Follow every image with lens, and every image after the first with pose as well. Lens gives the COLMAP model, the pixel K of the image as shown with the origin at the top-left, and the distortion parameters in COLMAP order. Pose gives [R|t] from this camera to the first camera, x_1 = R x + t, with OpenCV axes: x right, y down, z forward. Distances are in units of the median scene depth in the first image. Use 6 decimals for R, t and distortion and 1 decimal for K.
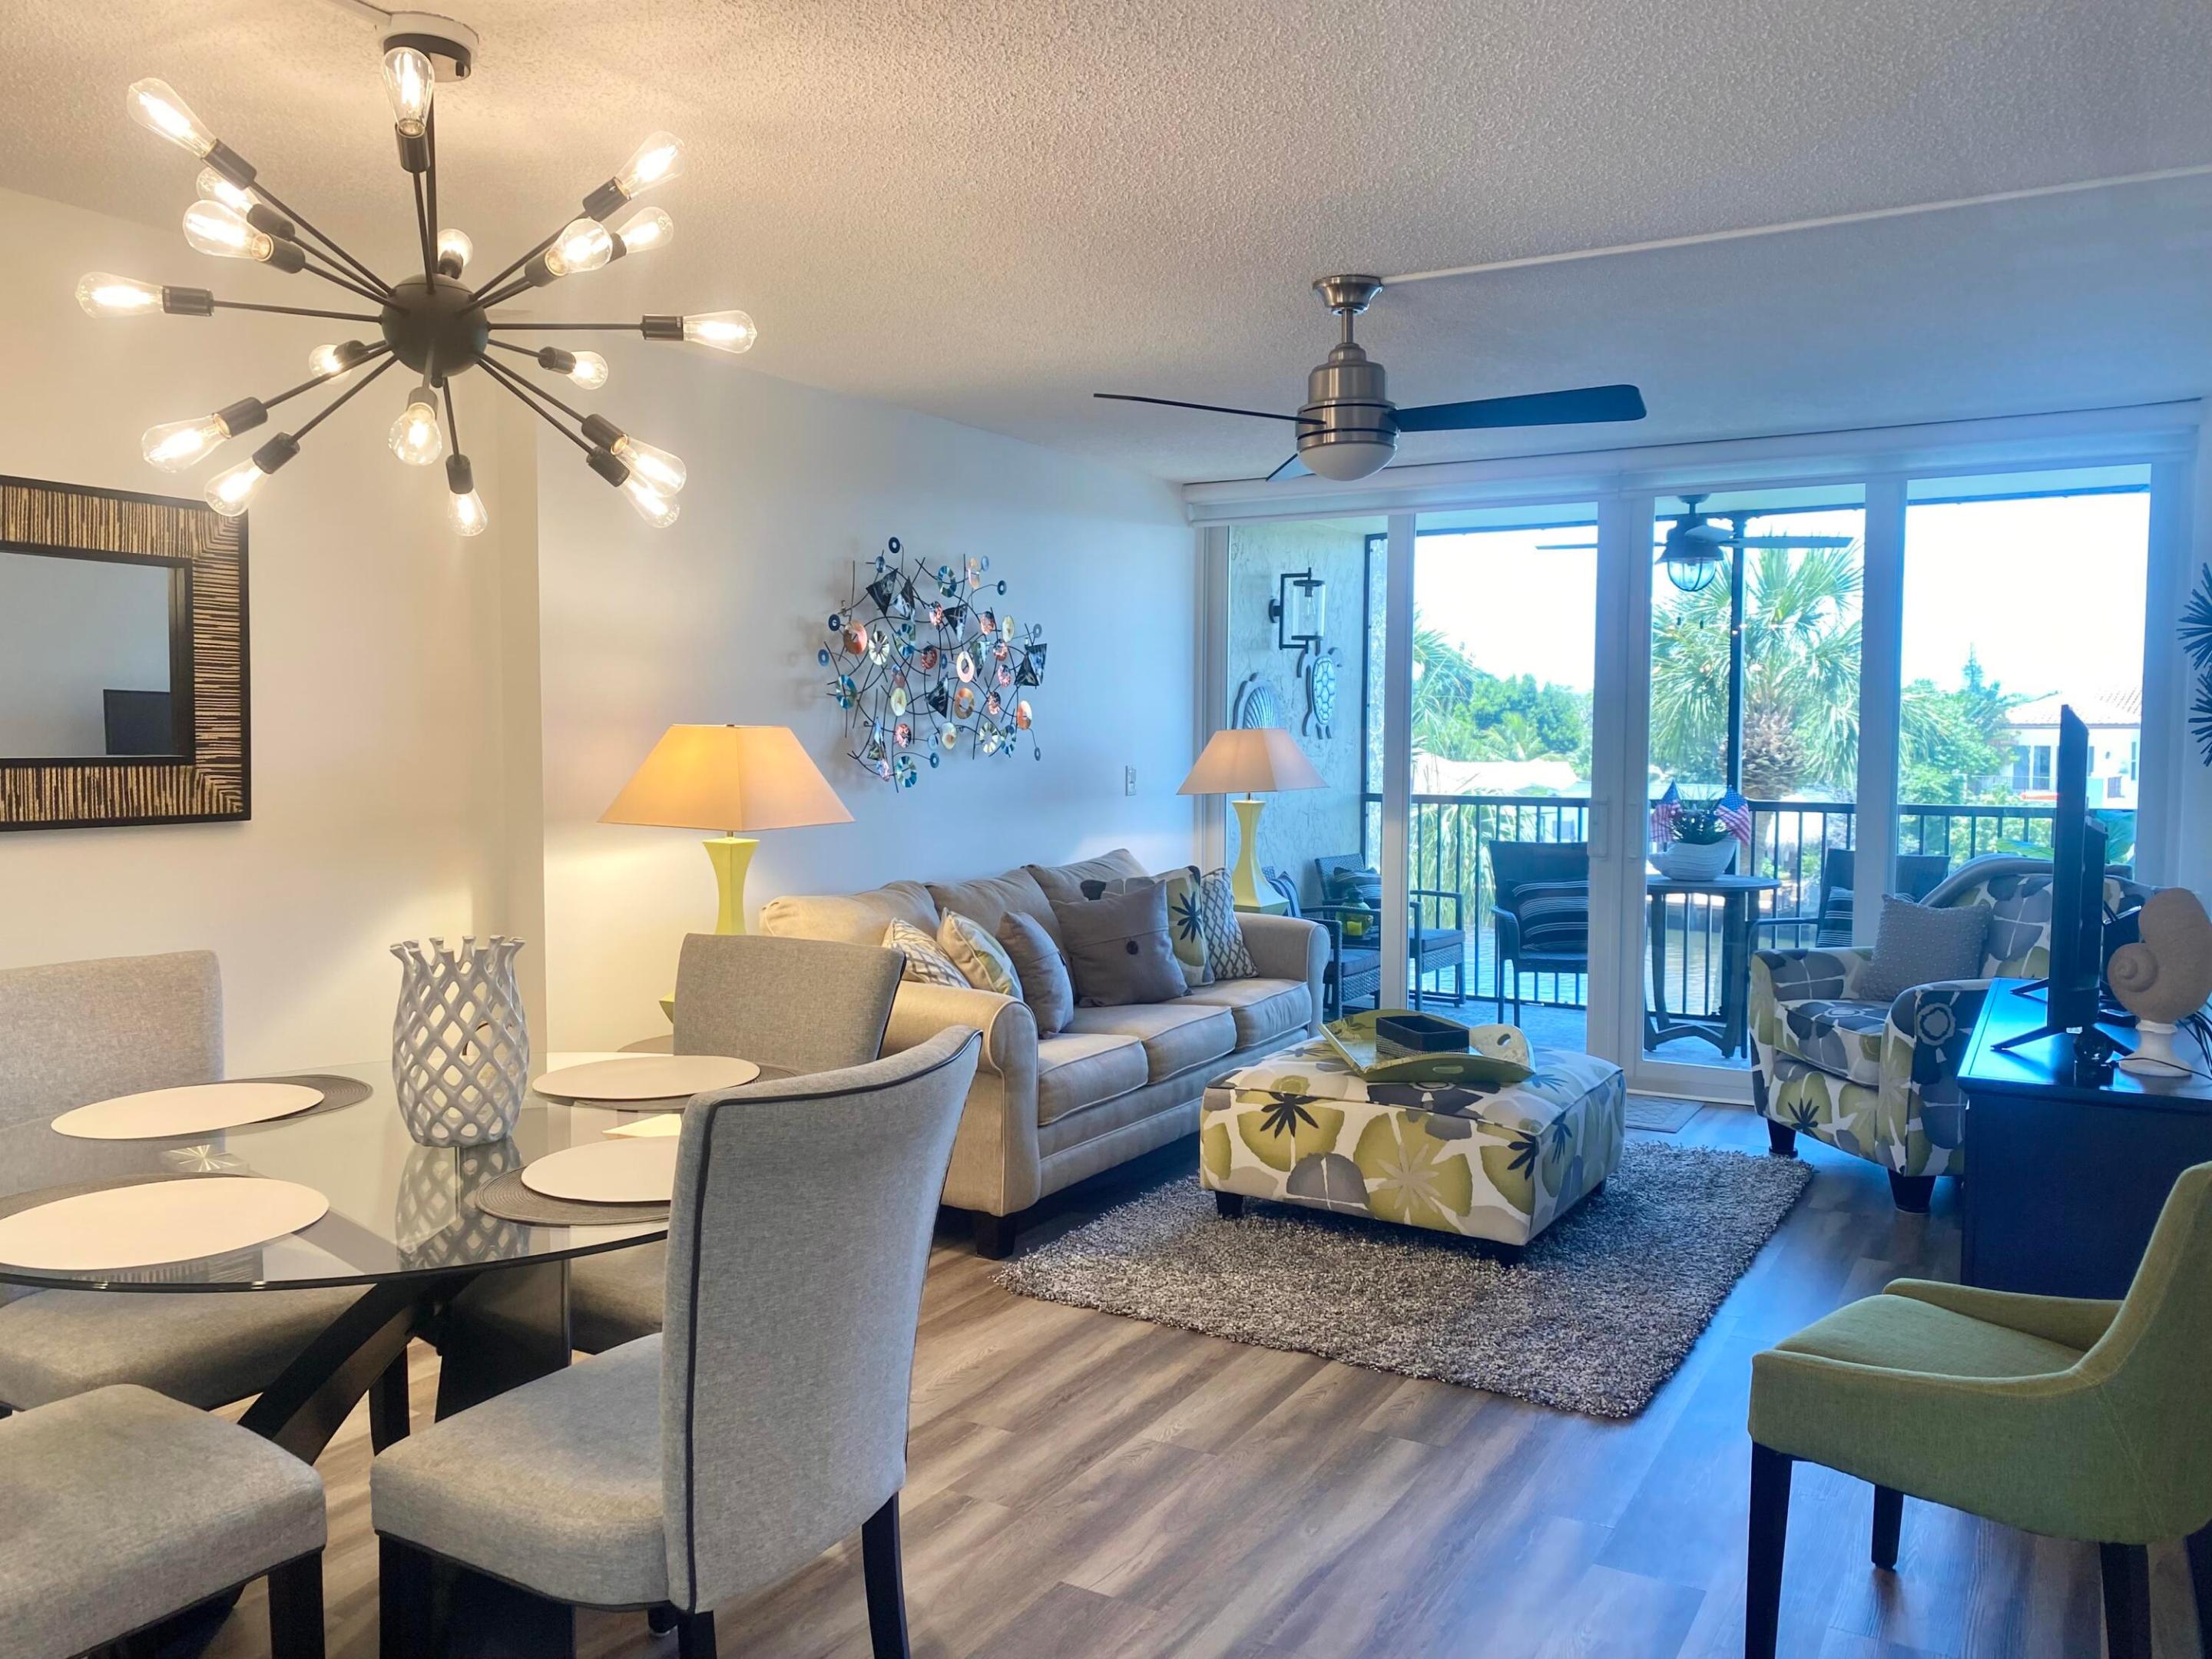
lens RADIAL K [[1668.3, 0, 1098.4], [0, 1668.3, 817.8], [0, 0, 1]] dist [0.055767, -0.069727]
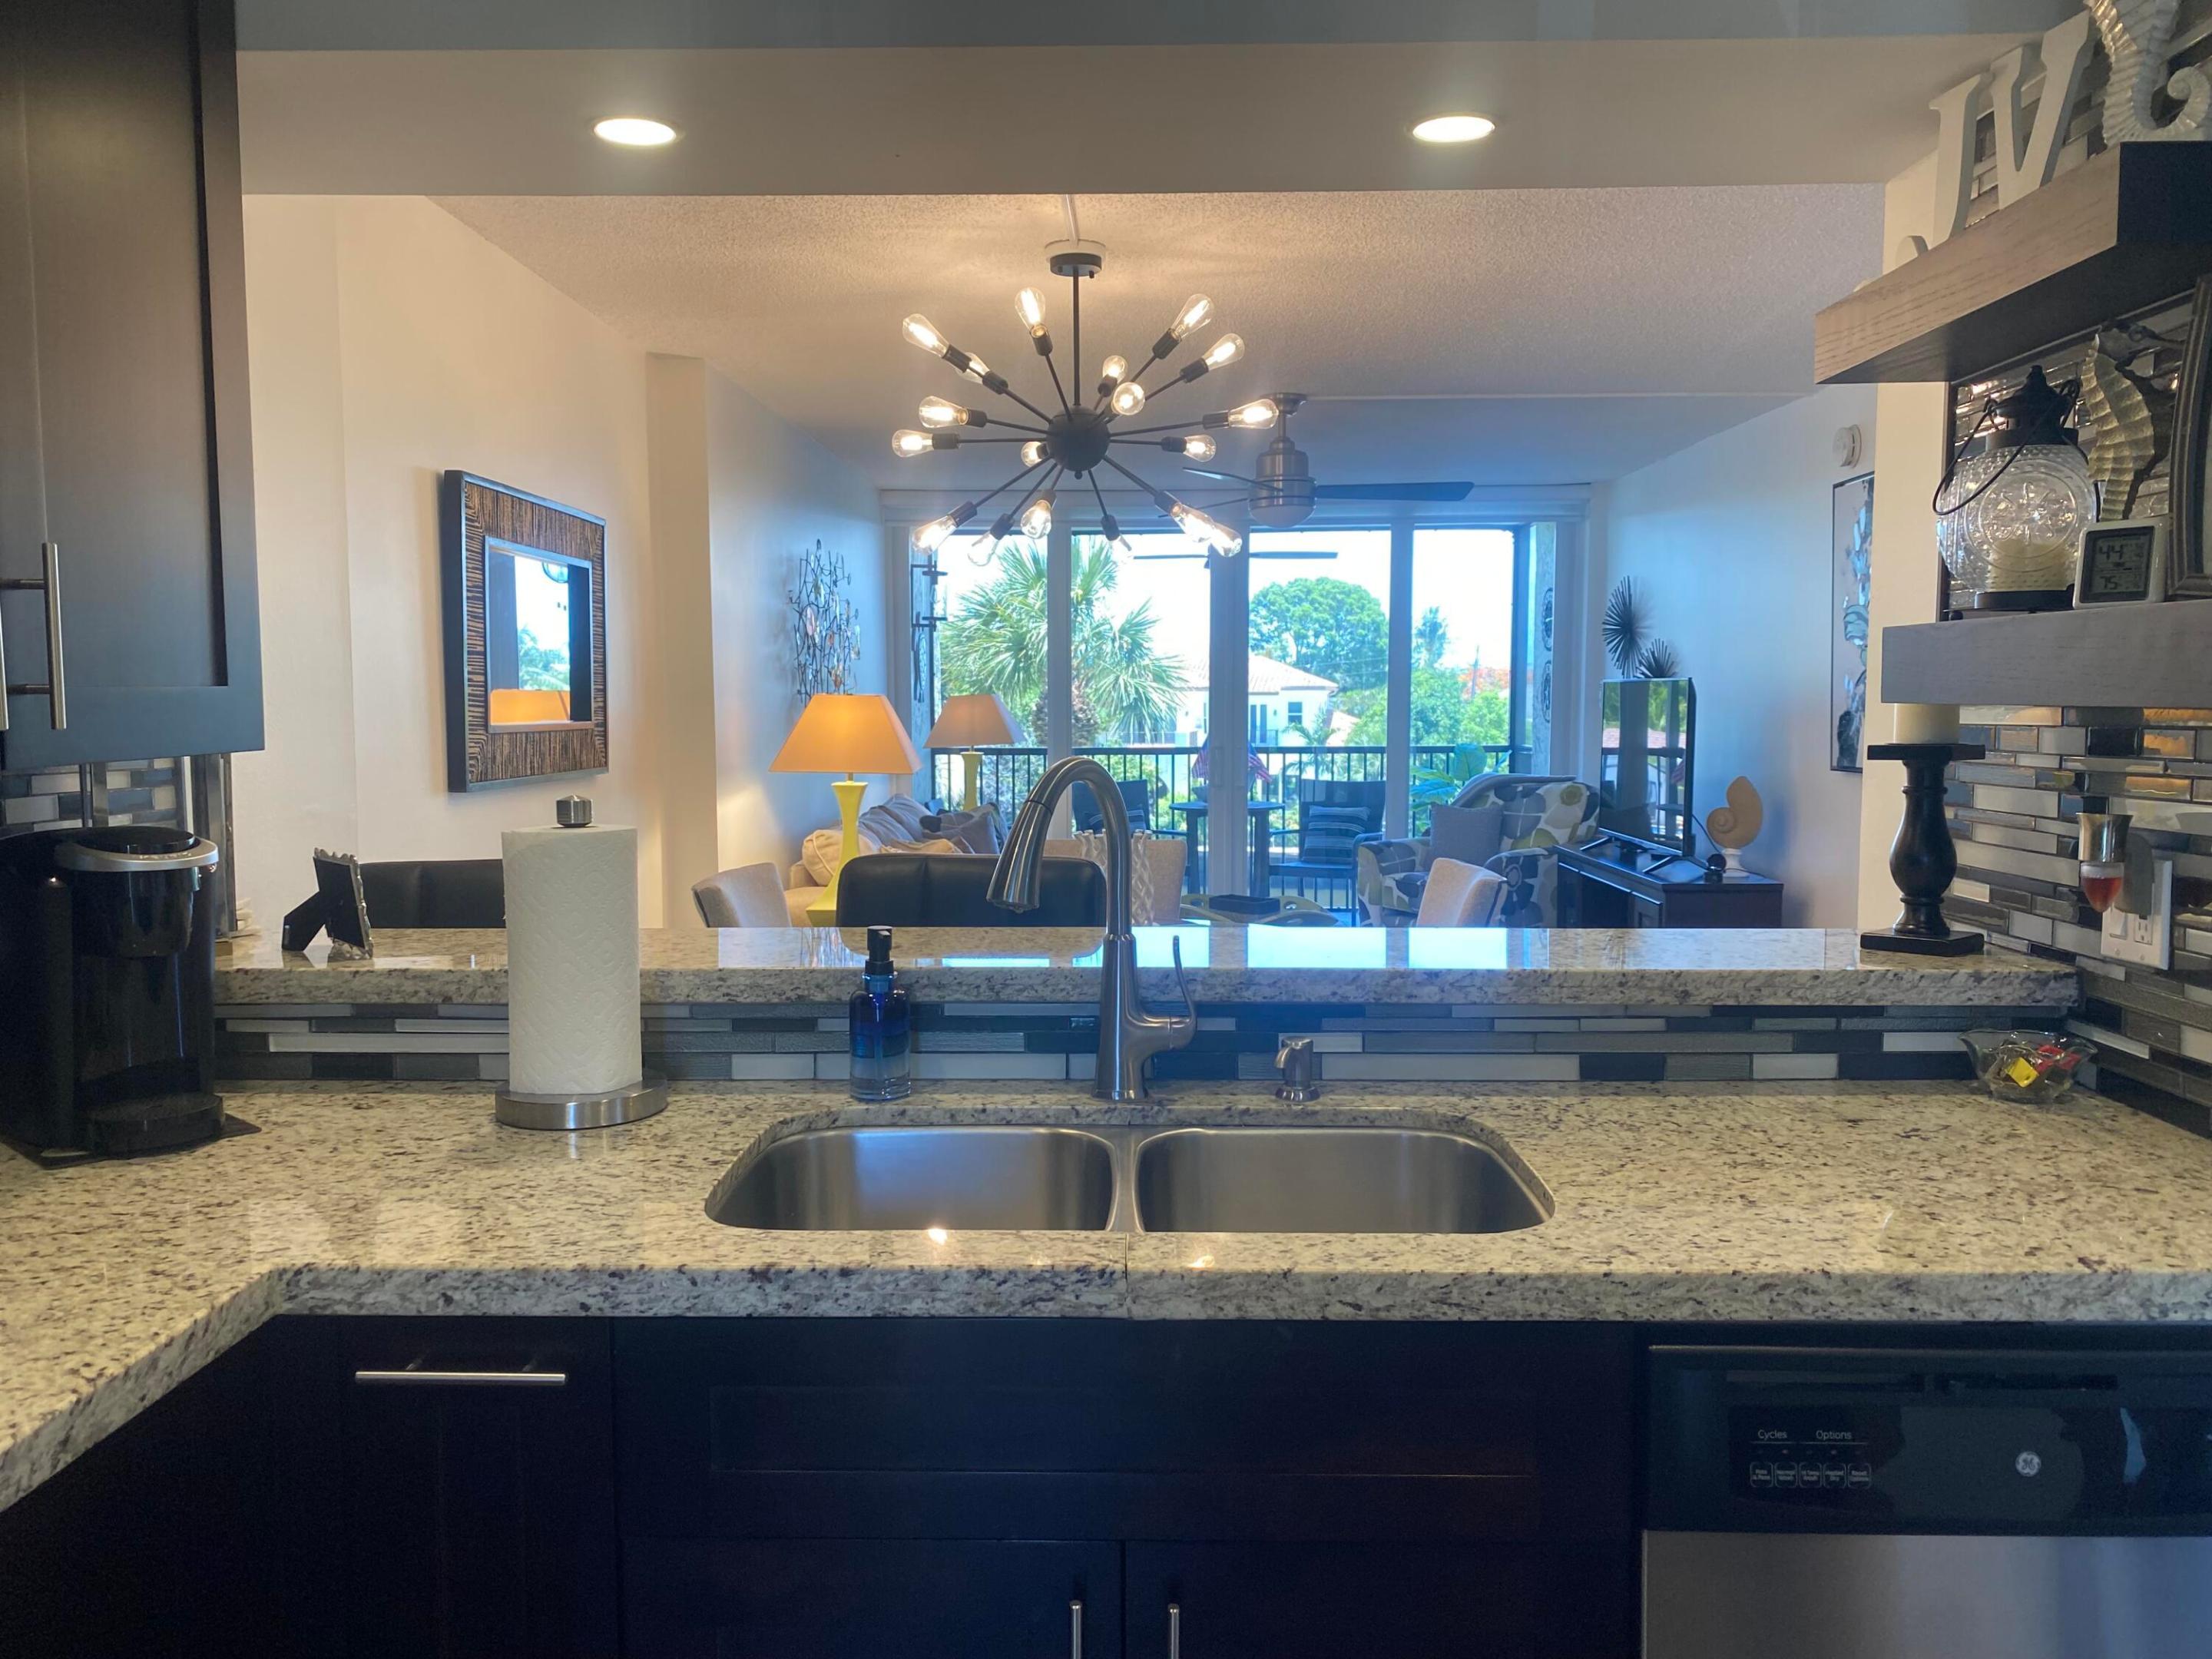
lens RADIAL K [[1668.3, 0, 1090.0], [0, 1668.3, 824.2], [0, 0, 1]] dist [0.055767, -0.069727]
pose [[0.875840, -0.043054, 0.480676, -0.622159], [0.030883, 0.998971, 0.033205, 0.007571], [-0.481612, -0.014237, 0.876269, -0.200422]]
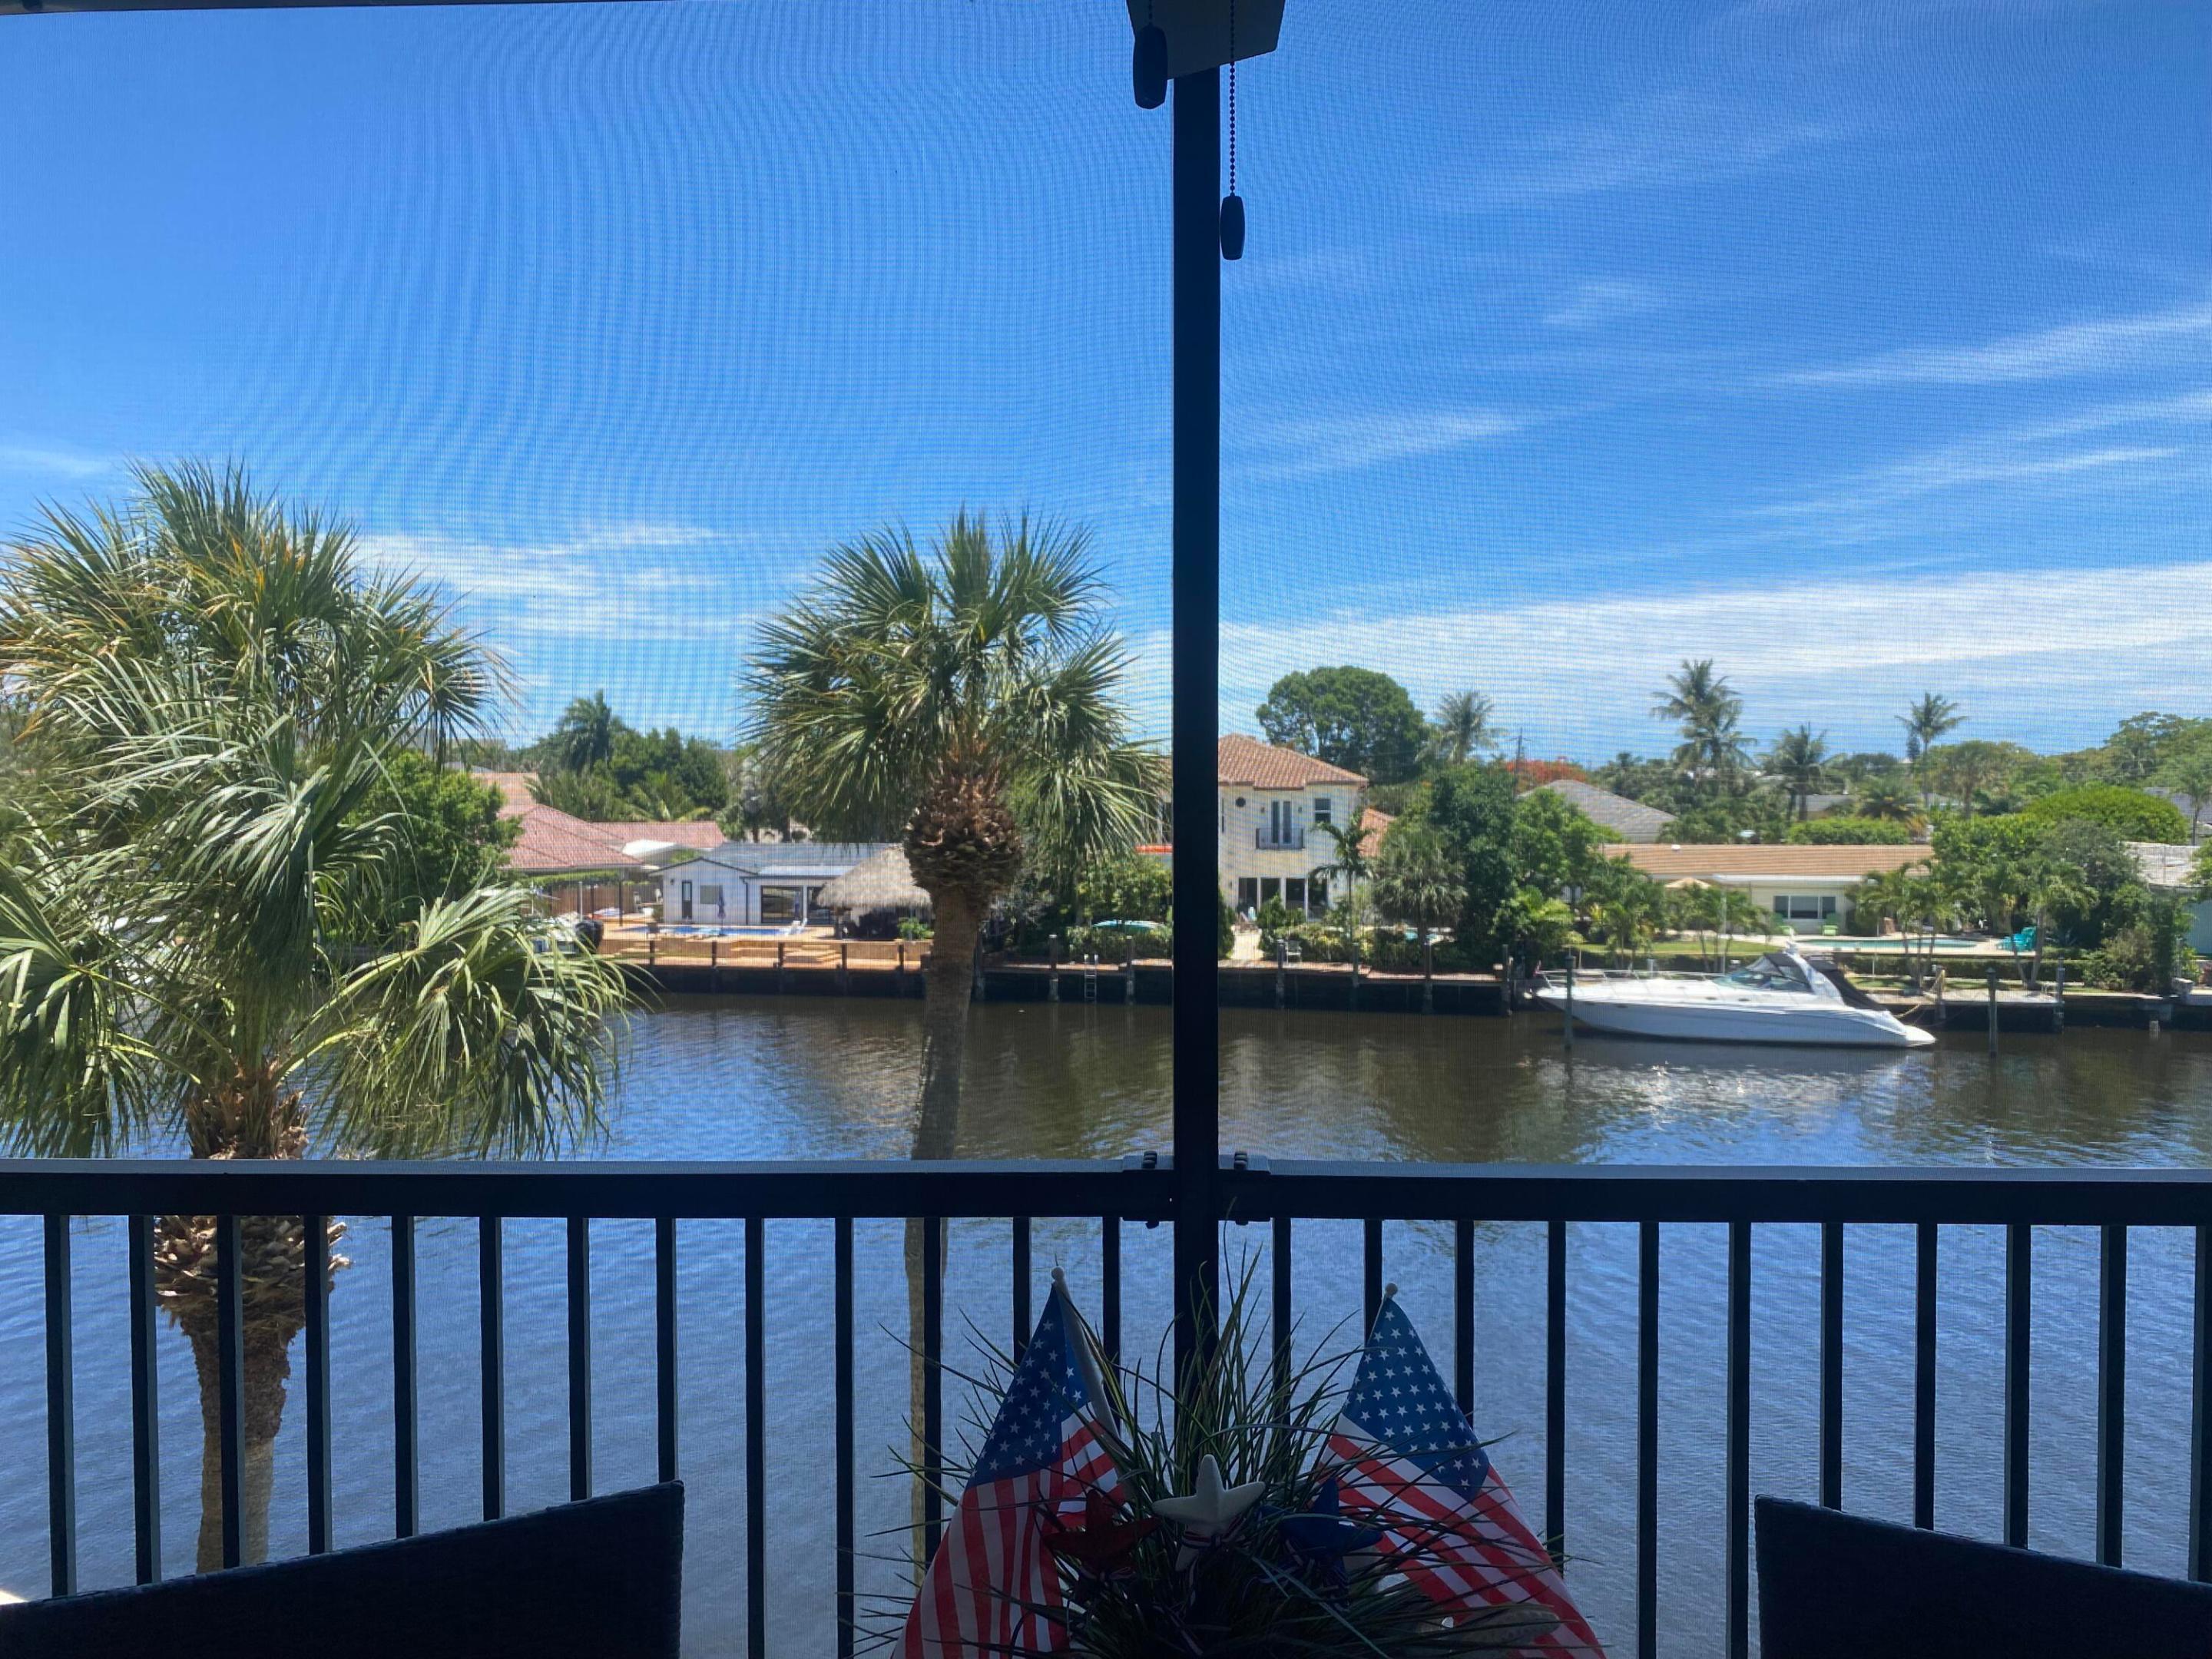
lens RADIAL K [[1668.3, 0, 1095.4], [0, 1668.3, 828.4], [0, 0, 1]] dist [0.055767, -0.069727]
pose [[0.880133, -0.015973, 0.474458, 0.440664], [0.028920, 0.999382, -0.020002, -0.094947], [-0.473845, 0.031326, 0.880051, 1.389282]]
